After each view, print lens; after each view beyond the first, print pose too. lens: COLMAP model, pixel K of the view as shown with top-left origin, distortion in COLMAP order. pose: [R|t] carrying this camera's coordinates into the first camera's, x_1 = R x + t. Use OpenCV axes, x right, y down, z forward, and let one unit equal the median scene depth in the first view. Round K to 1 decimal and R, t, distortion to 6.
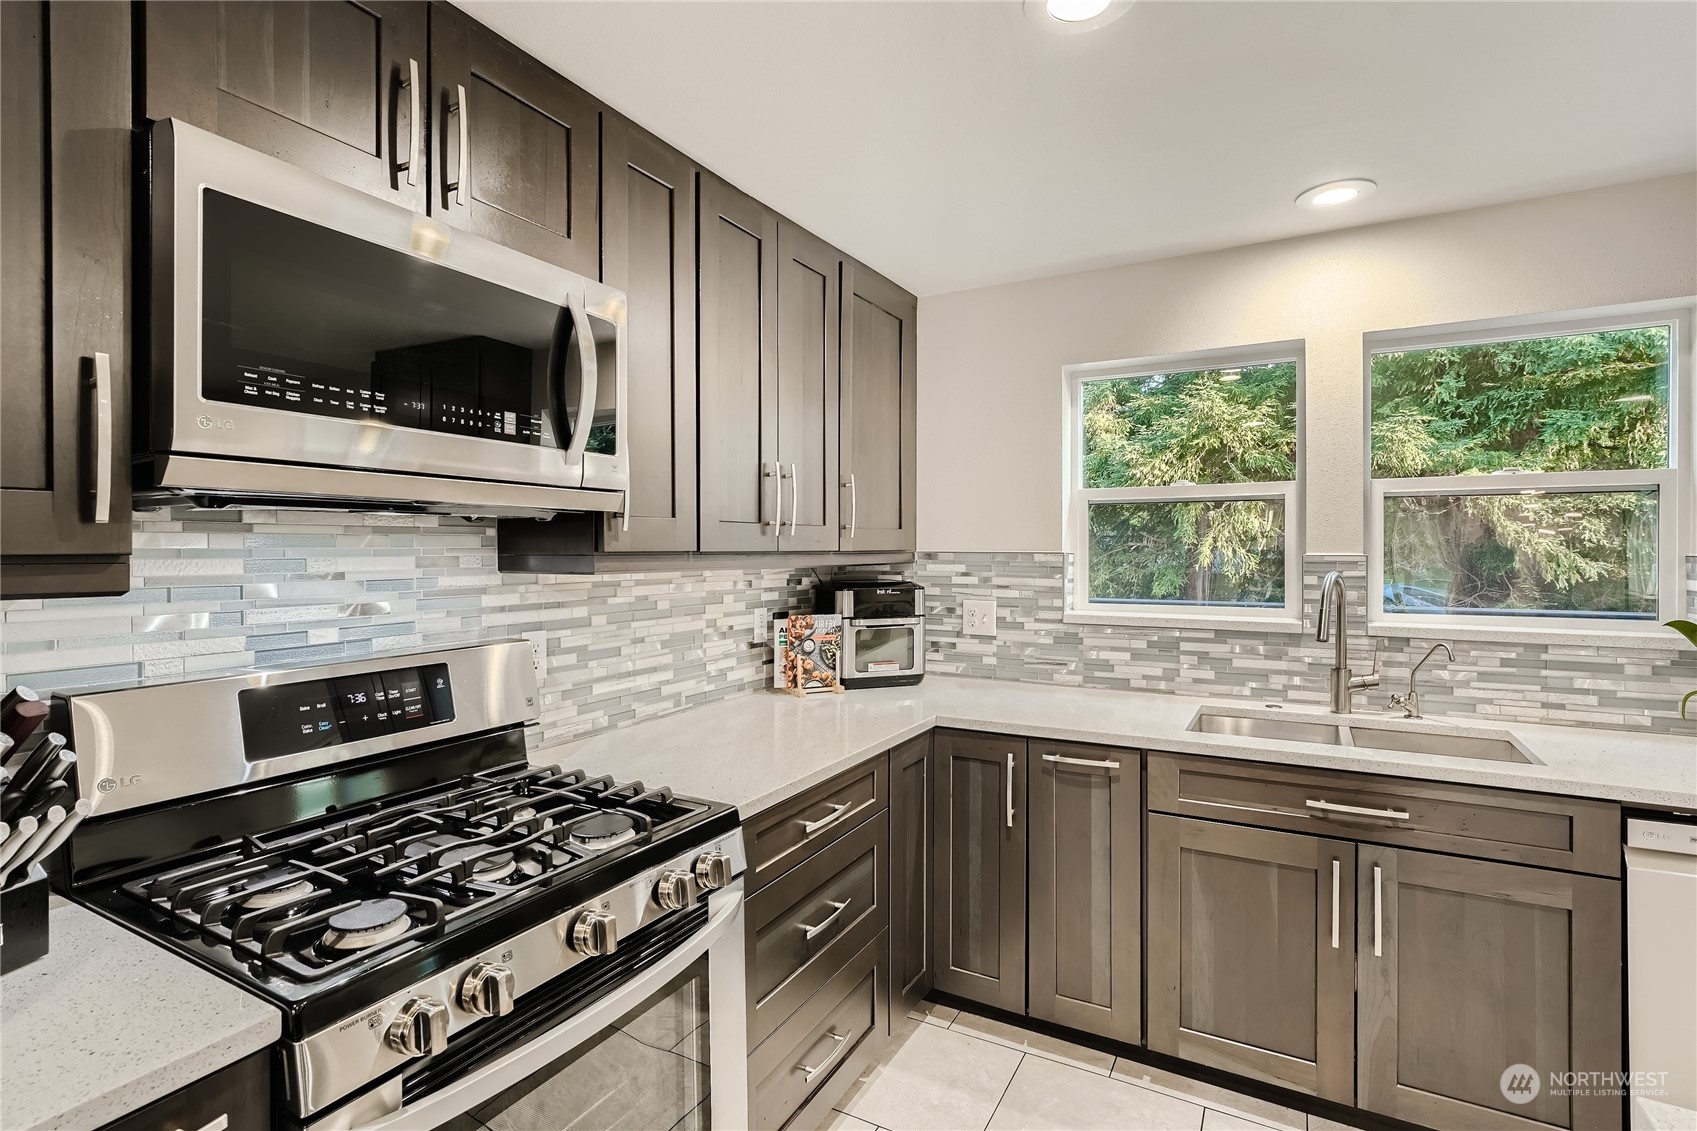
lens RADIAL K [[825.9, 0, 840.6], [0, 825.9, 560.3], [0, 0, 1]] dist [-0.003923, 0.001936]
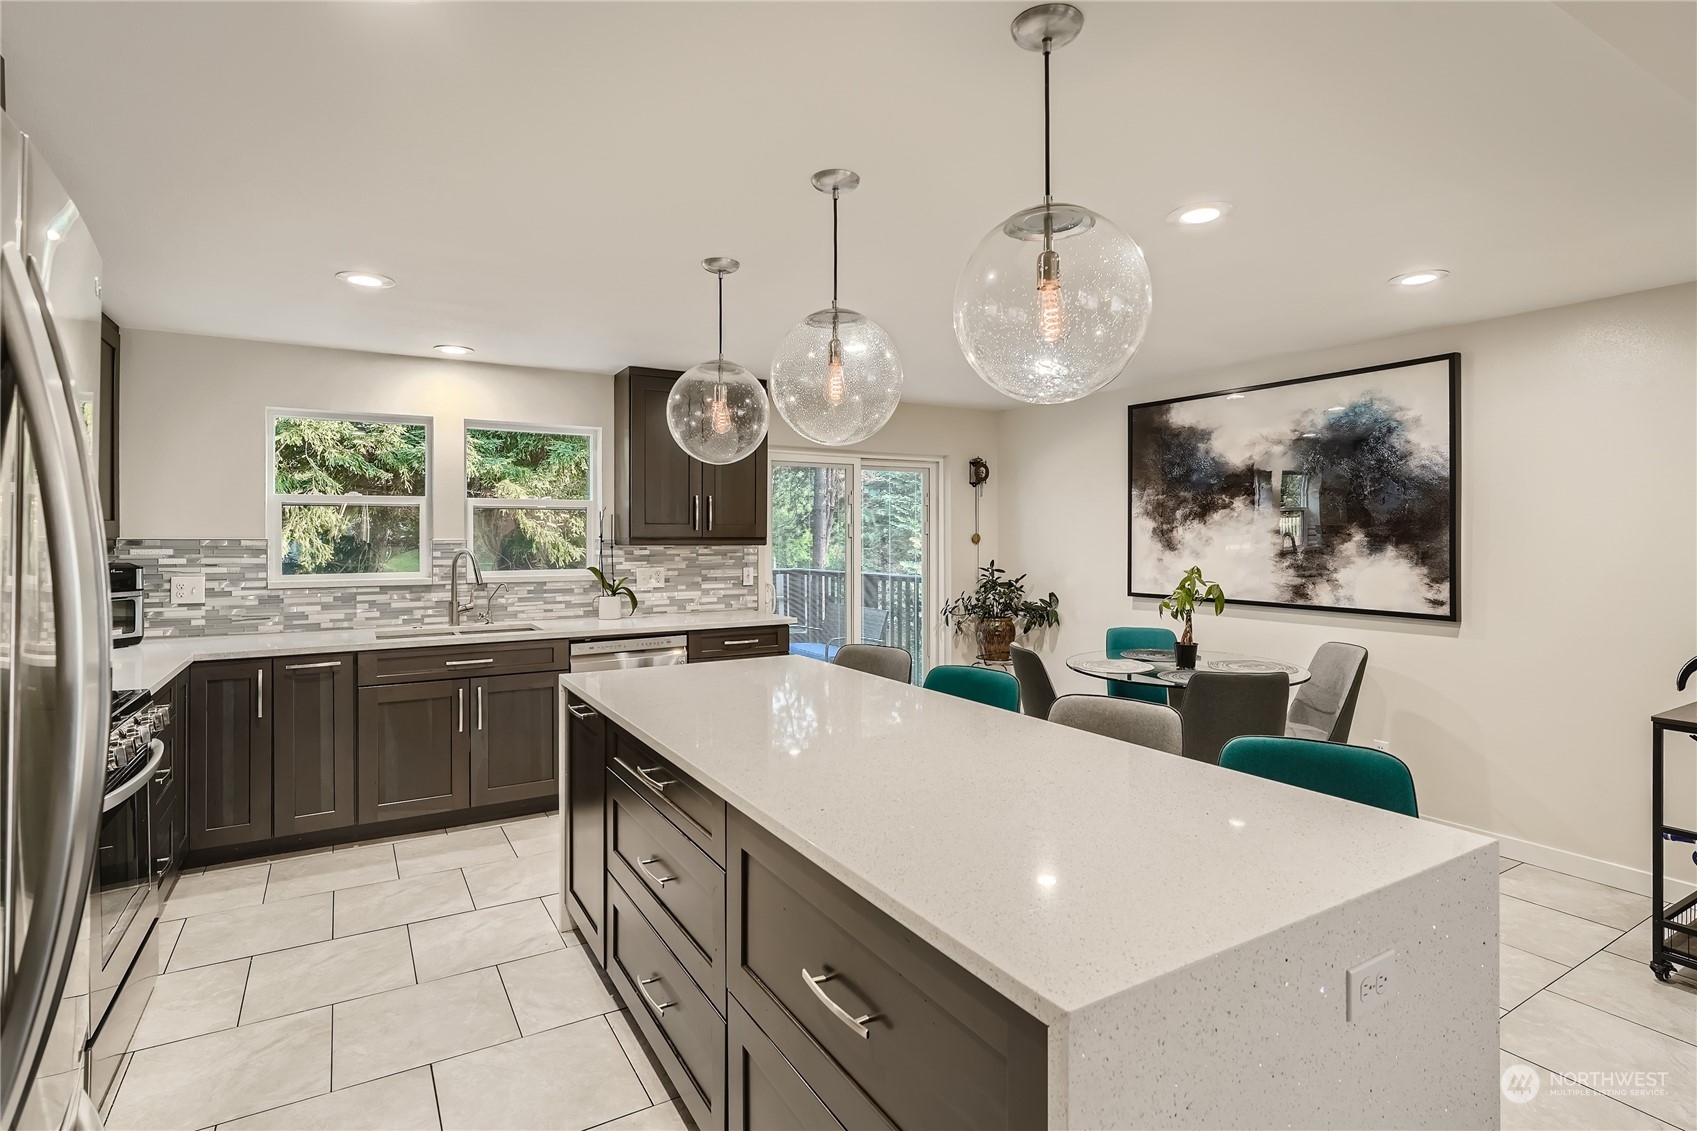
lens RADIAL K [[825.9, 0, 849.5], [0, 825.9, 518.5], [0, 0, 1]] dist [-0.003923, 0.001936]
pose [[0.496141, 0.019536, 0.868022, -0.515048], [0.015857, 0.999376, -0.031555, 0.017410], [-0.868097, 0.029420, 0.495522, -0.629655]]
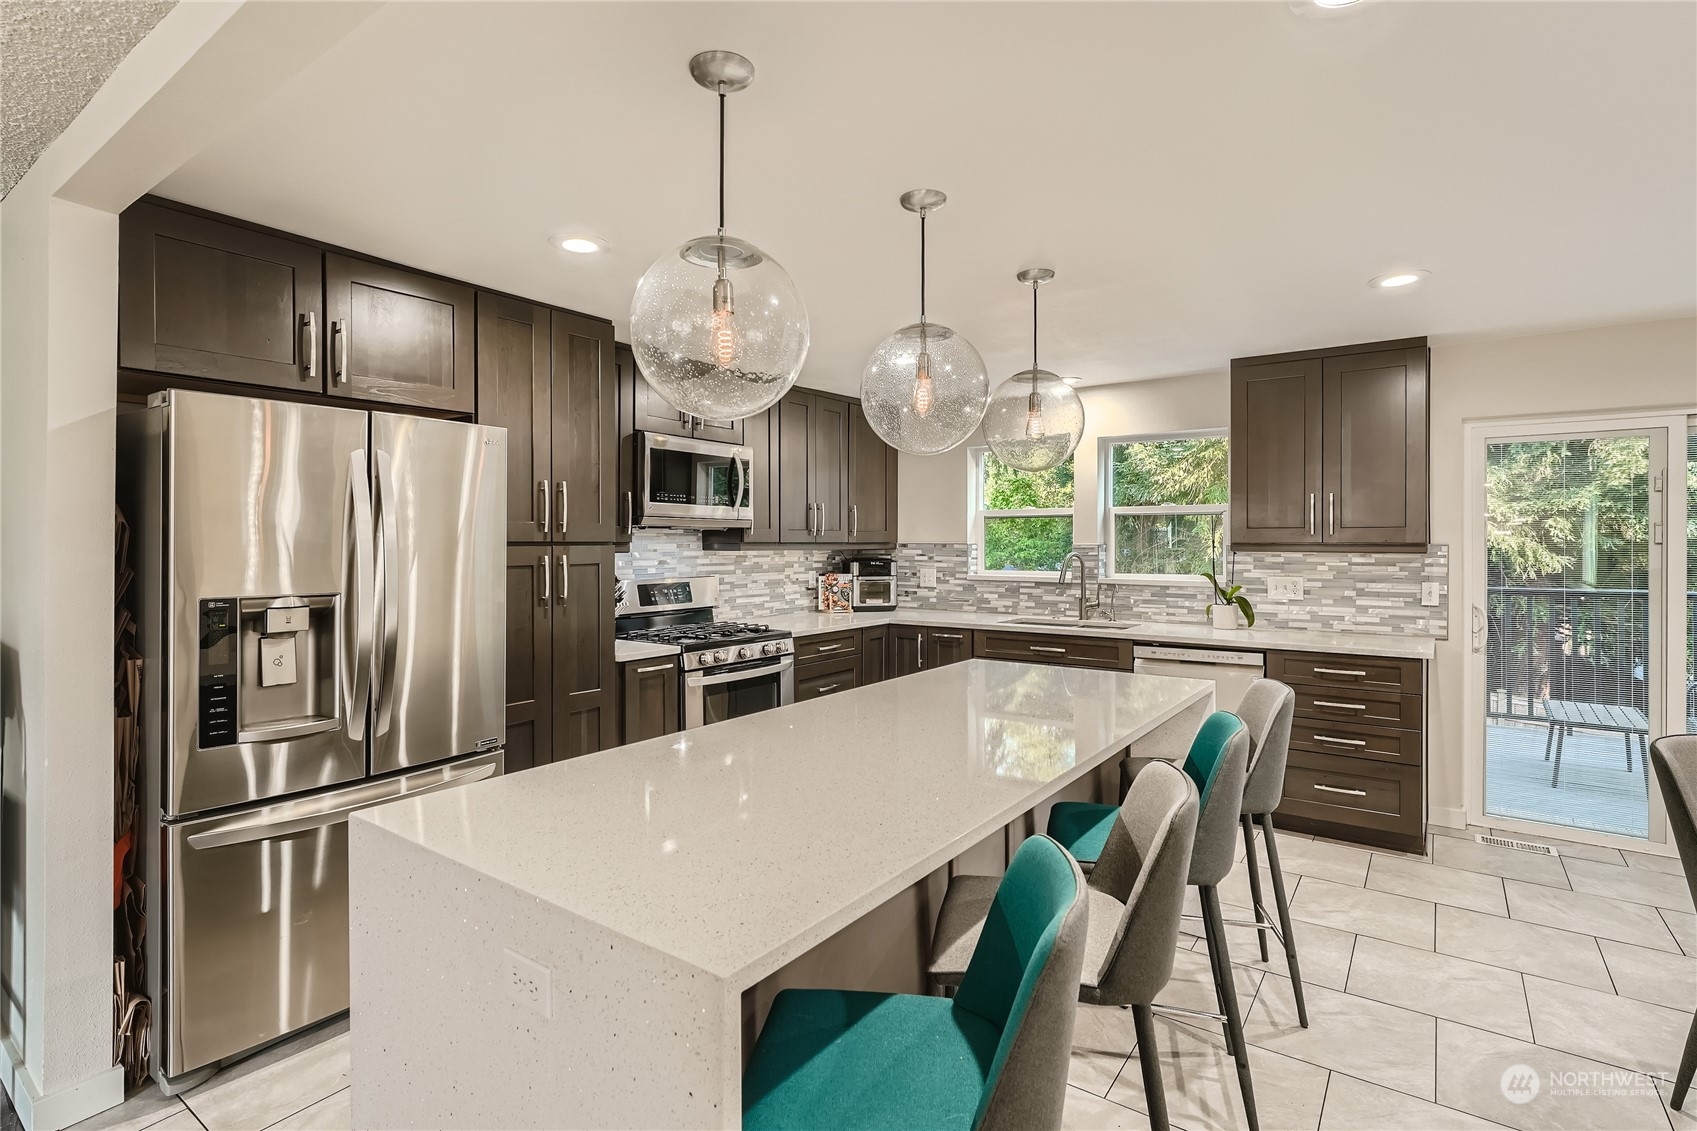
lens RADIAL K [[825.9, 0, 850.0], [0, 825.9, 554.8], [0, 0, 1]] dist [-0.003923, 0.001936]
pose [[0.994442, 0.002250, -0.105260, 0.222933], [-0.002362, 0.999997, -0.000945, 0.021515], [0.105257, 0.001188, 0.994444, -1.078245]]
